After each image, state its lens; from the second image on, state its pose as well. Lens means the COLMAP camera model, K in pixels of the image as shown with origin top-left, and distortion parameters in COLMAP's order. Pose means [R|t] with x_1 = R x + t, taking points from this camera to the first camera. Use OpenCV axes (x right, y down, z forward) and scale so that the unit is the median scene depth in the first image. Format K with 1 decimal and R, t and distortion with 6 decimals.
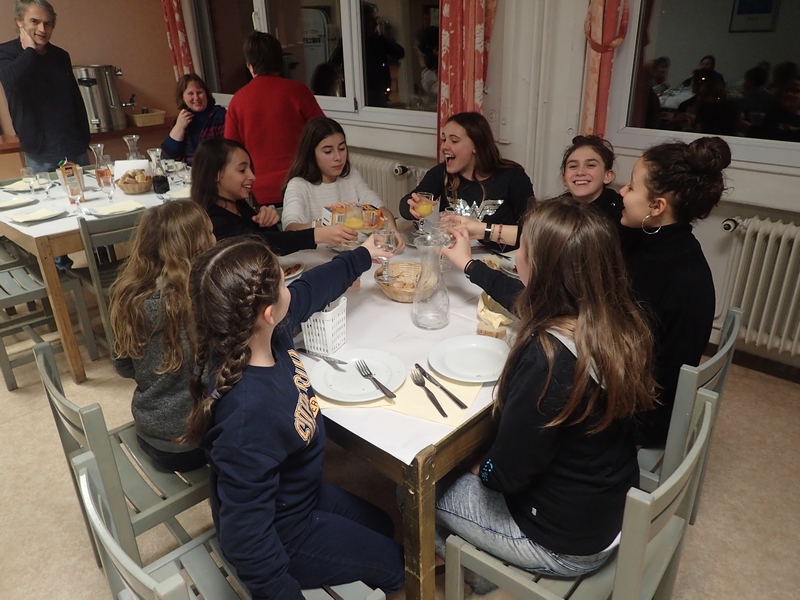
lens RADIAL K [[601.1, 0, 404.0], [0, 601.1, 297.3], [0, 0, 1]] dist [0.007457, 0.006090]
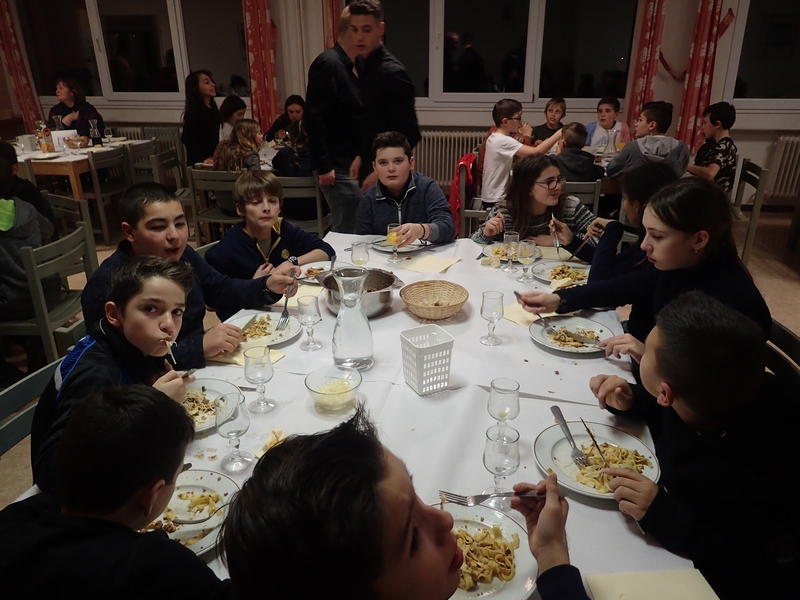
lens RADIAL K [[601.1, 0, 399.3], [0, 601.1, 301.5], [0, 0, 1]] dist [0.007457, 0.006090]
pose [[0.846520, -0.189044, 0.497660, -0.631840], [0.207138, 0.978123, 0.019214, 0.395174], [-0.490405, 0.086819, 0.867159, -0.831857]]
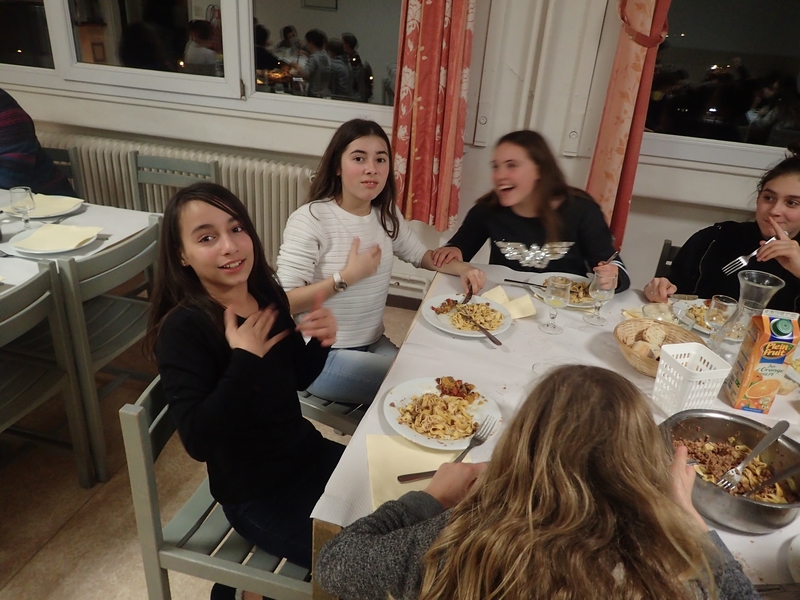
lens RADIAL K [[601.1, 0, 395.4], [0, 601.1, 299.0], [0, 0, 1]] dist [0.007457, 0.006090]
pose [[0.868737, -0.132822, 0.477131, -0.362314], [0.113586, 0.991123, 0.069093, -0.119975], [-0.482072, -0.005828, 0.876112, 0.334295]]
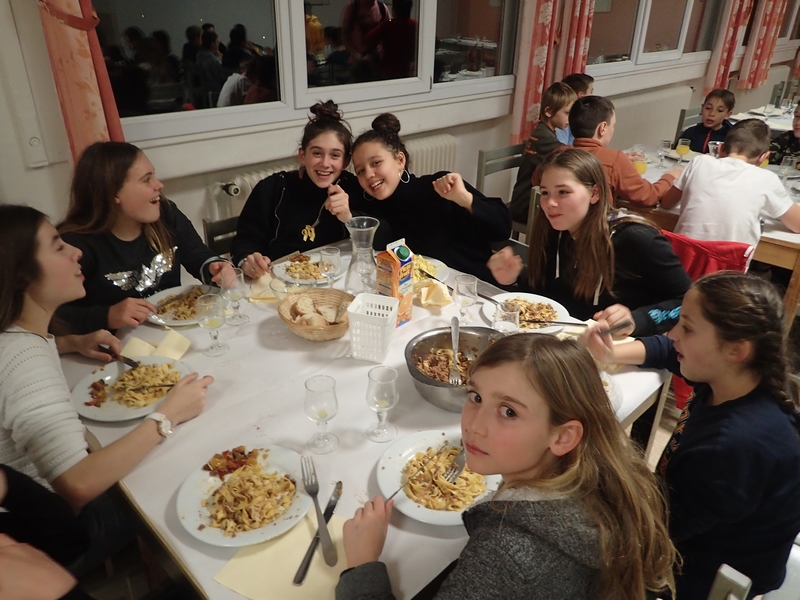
lens RADIAL K [[601.1, 0, 404.1], [0, 601.1, 296.7], [0, 0, 1]] dist [0.007457, 0.006090]
pose [[0.026497, -0.419565, 0.907339, -0.415905], [0.393759, 0.838658, 0.376307, -0.199696], [-0.918832, 0.347302, 0.187429, 0.478017]]
